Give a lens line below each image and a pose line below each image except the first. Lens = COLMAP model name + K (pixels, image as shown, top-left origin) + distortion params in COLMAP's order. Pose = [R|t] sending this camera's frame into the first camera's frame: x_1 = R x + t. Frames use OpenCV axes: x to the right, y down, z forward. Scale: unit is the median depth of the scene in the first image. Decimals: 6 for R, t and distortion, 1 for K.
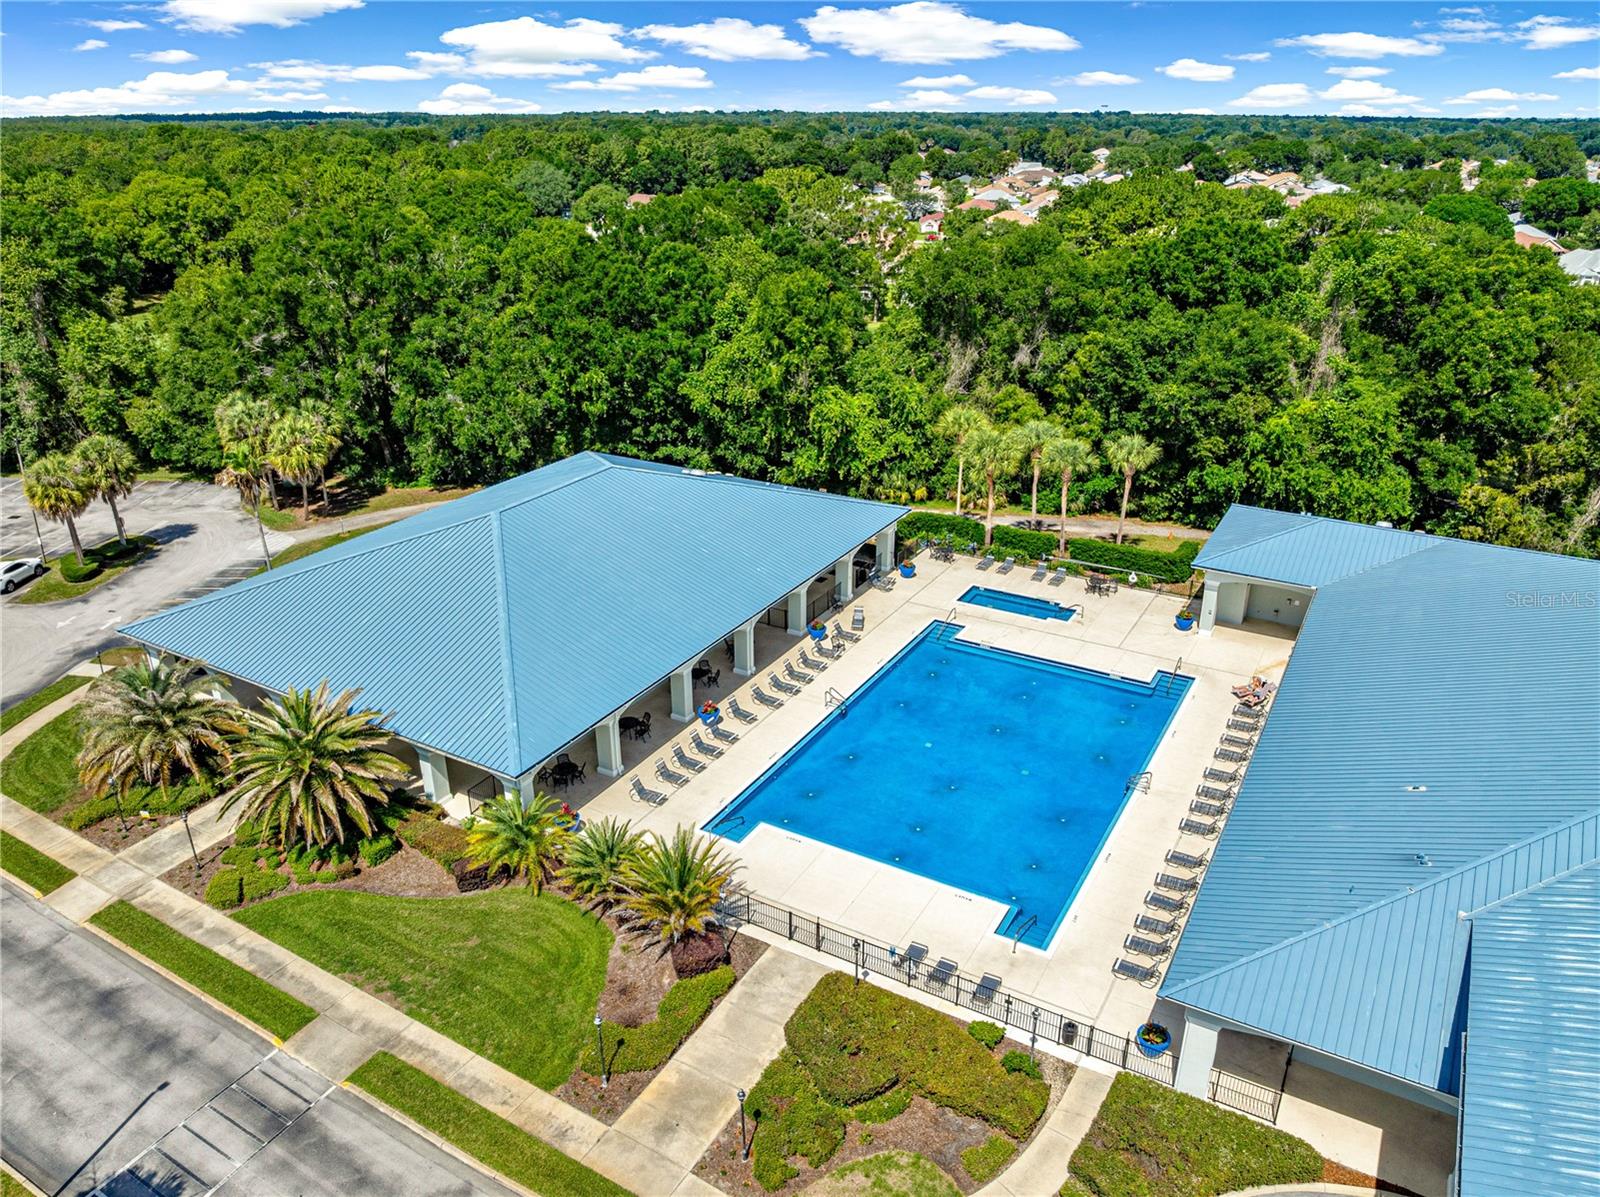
lens RADIAL K [[1126.7, 0, 800.0], [0, 1126.7, 598.5], [0, 0, 1]] dist [-0.034502, 0.001387]
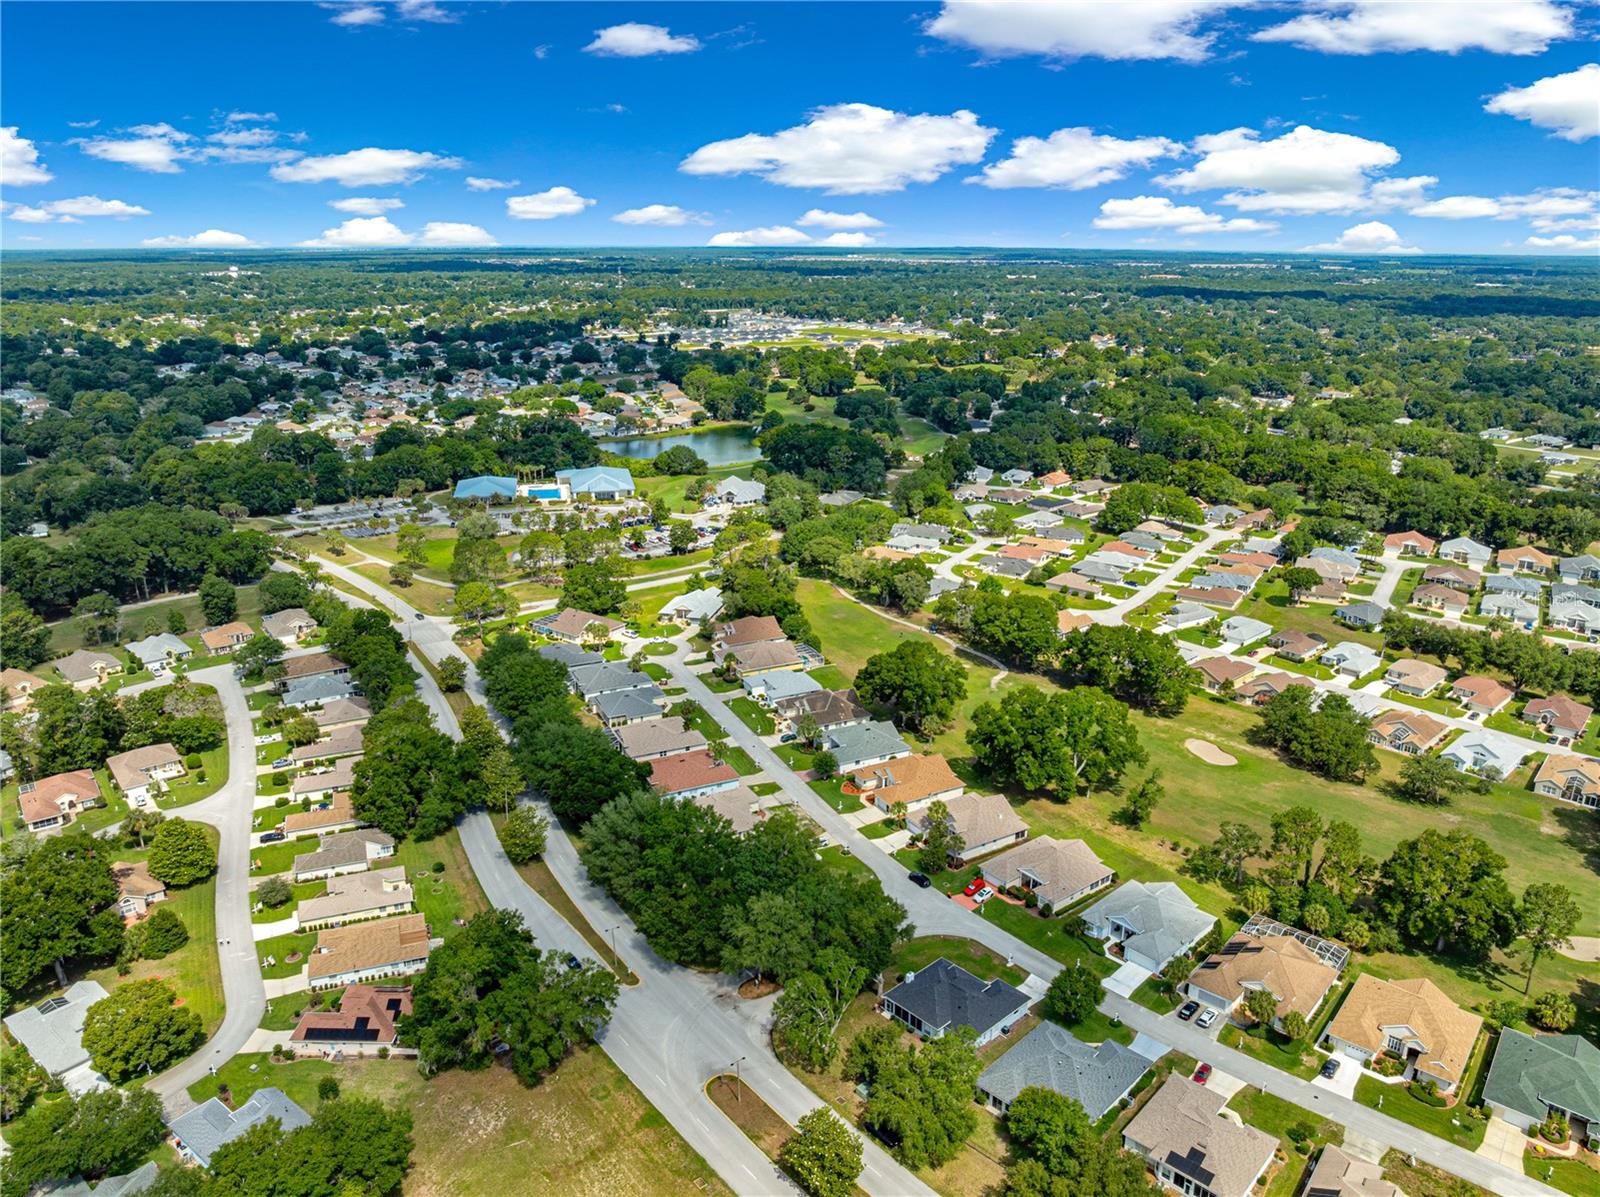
lens RADIAL K [[1126.7, 0, 800.0], [0, 1126.7, 598.5], [0, 0, 1]] dist [-0.034502, 0.001387]
pose [[0.738623, -0.201786, 0.643210, -3.237536], [0.265291, 0.964166, -0.002169, 1.121251], [-0.619723, 0.172240, 0.765687, -5.339310]]
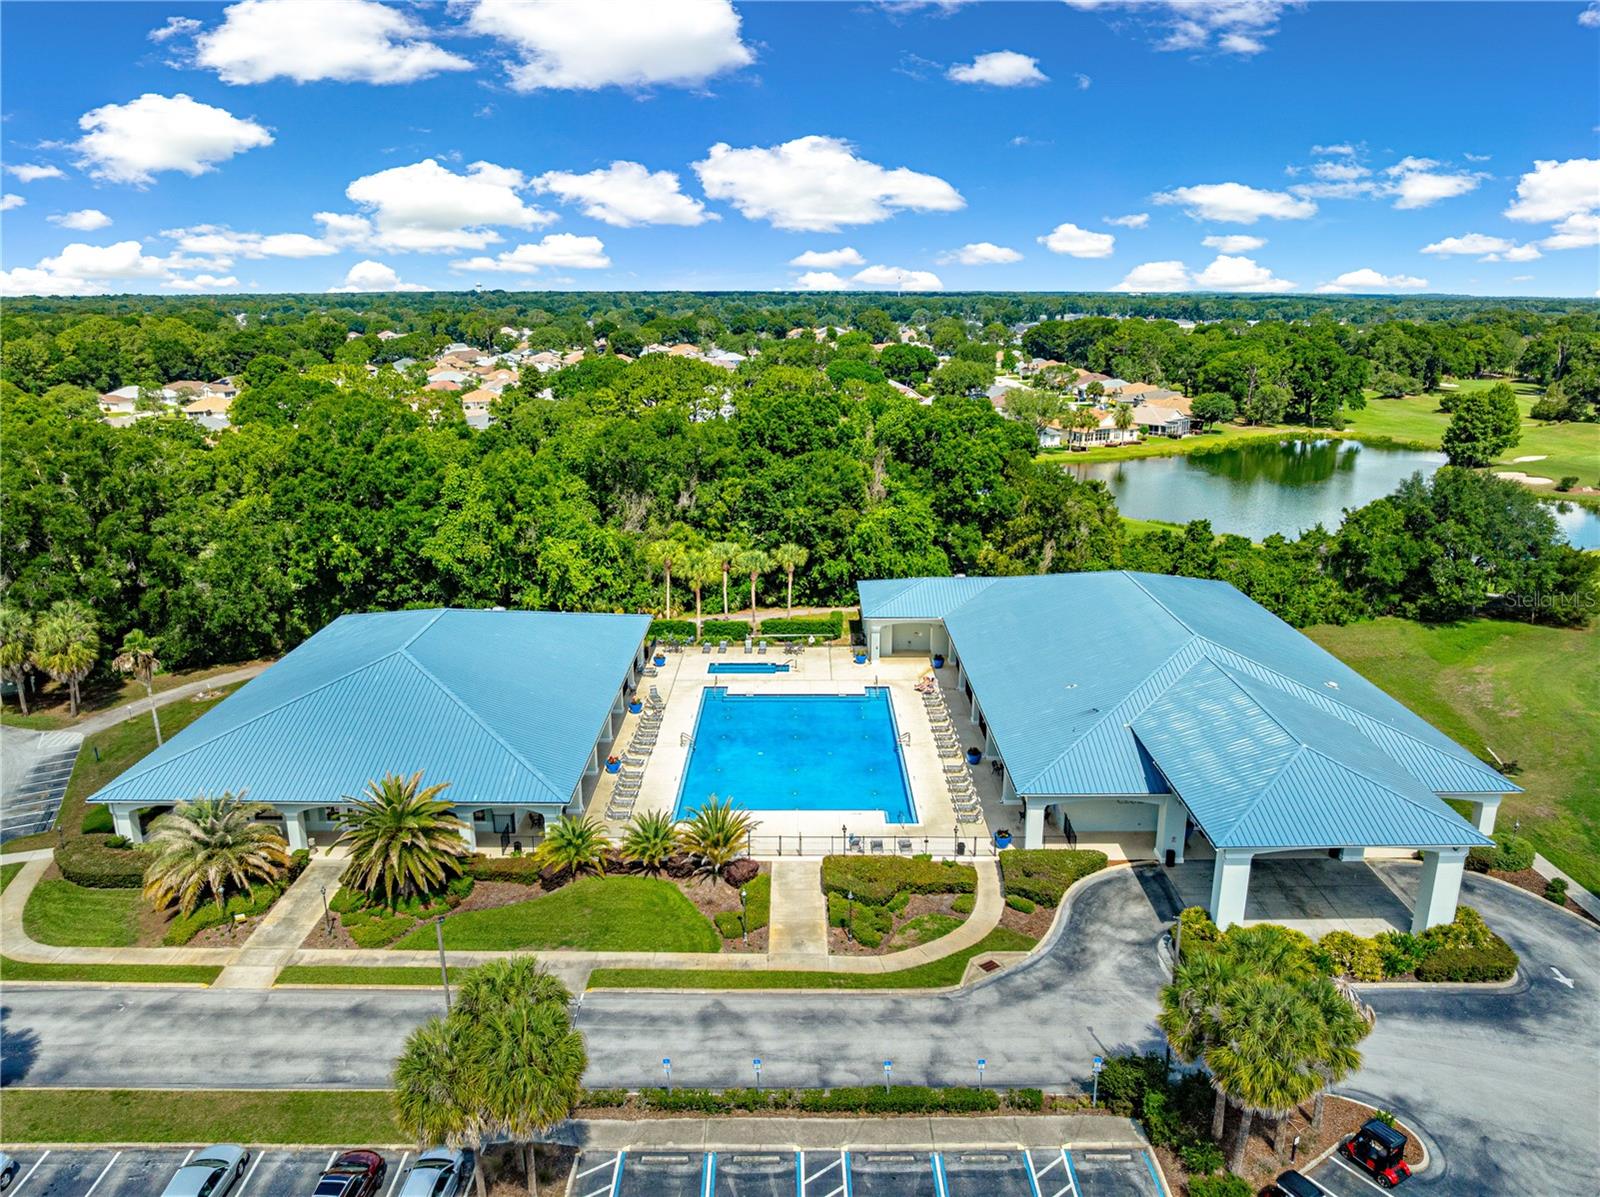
lens RADIAL K [[1126.7, 0, 800.0], [0, 1126.7, 598.5], [0, 0, 1]] dist [-0.034502, 0.001387]
pose [[0.868104, -0.131257, 0.478715, -0.364418], [0.197983, 0.975931, -0.091437, 0.053964], [-0.455191, 0.174154, 0.873196, -0.235437]]
